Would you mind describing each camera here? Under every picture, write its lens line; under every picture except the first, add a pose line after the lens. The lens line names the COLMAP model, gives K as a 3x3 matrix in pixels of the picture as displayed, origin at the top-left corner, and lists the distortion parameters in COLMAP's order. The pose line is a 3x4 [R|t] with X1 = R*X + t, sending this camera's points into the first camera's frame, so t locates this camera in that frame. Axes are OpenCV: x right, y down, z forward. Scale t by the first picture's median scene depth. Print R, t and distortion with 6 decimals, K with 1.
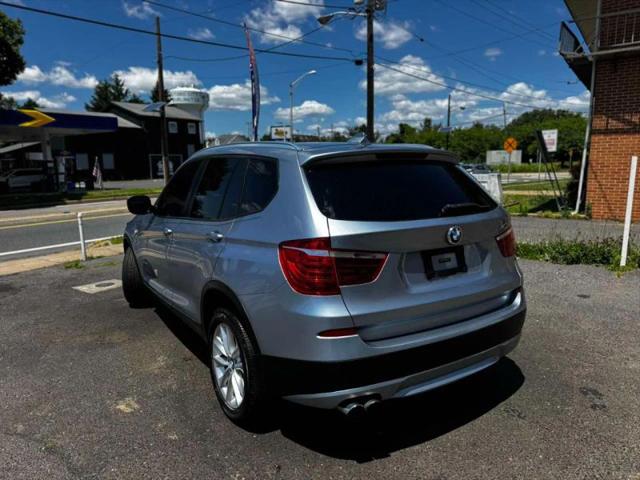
lens RADIAL K [[453.3, 0, 320.0], [0, 453.3, 240.0], [0, 0, 1]] dist [0.030077, -0.047455]
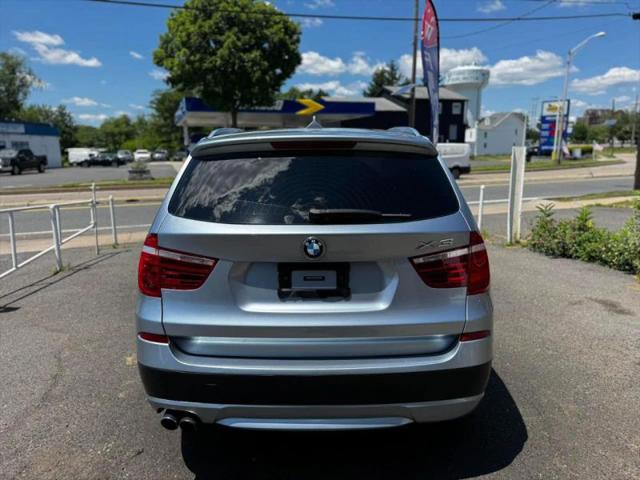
lens RADIAL K [[453.3, 0, 320.0], [0, 453.3, 240.0], [0, 0, 1]] dist [0.030077, -0.047455]
pose [[0.833257, 0.111925, -0.541438, 0.035574], [-0.089507, 0.993685, 0.067664, -0.003876], [0.545592, -0.007919, 0.838013, 0.017343]]
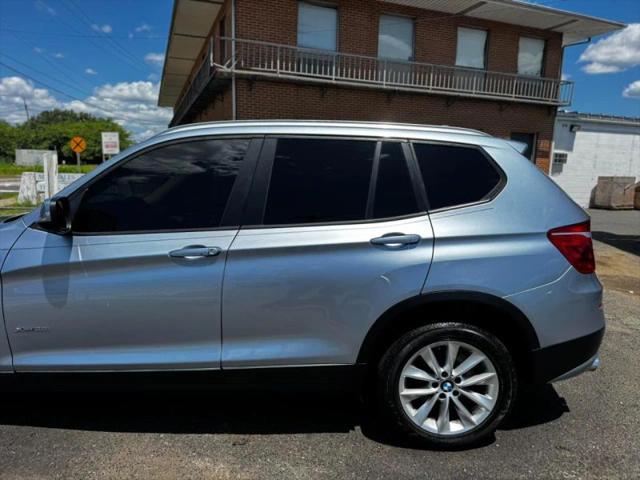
lens RADIAL K [[453.3, 0, 320.0], [0, 453.3, 240.0], [0, 0, 1]] dist [0.030077, -0.047455]
pose [[0.551855, -0.099776, 0.827950, -0.055892], [0.105546, 0.993190, 0.049339, -0.003602], [-0.827234, 0.060158, 0.558627, 0.039721]]
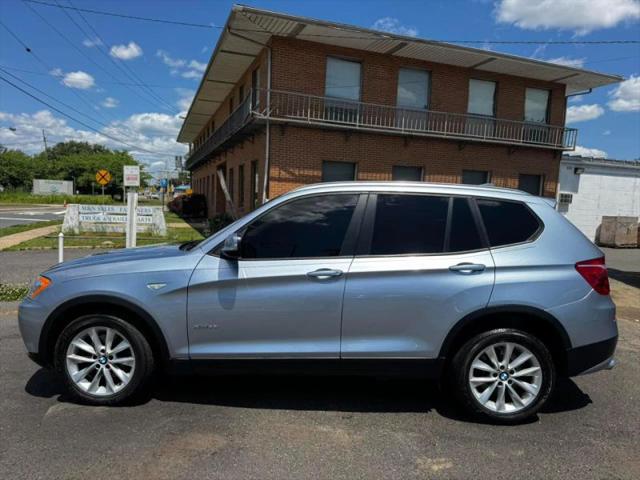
lens RADIAL K [[450.8, 0, 314.3], [0, 450.8, 238.7], [0, 0, 1]] dist [0.088488, -0.129849]
pose [[0.563026, -0.028664, 0.825942, -0.079965], [0.088322, 0.995762, -0.025650, -0.004958], [-0.821706, 0.087391, 0.563172, 0.039995]]
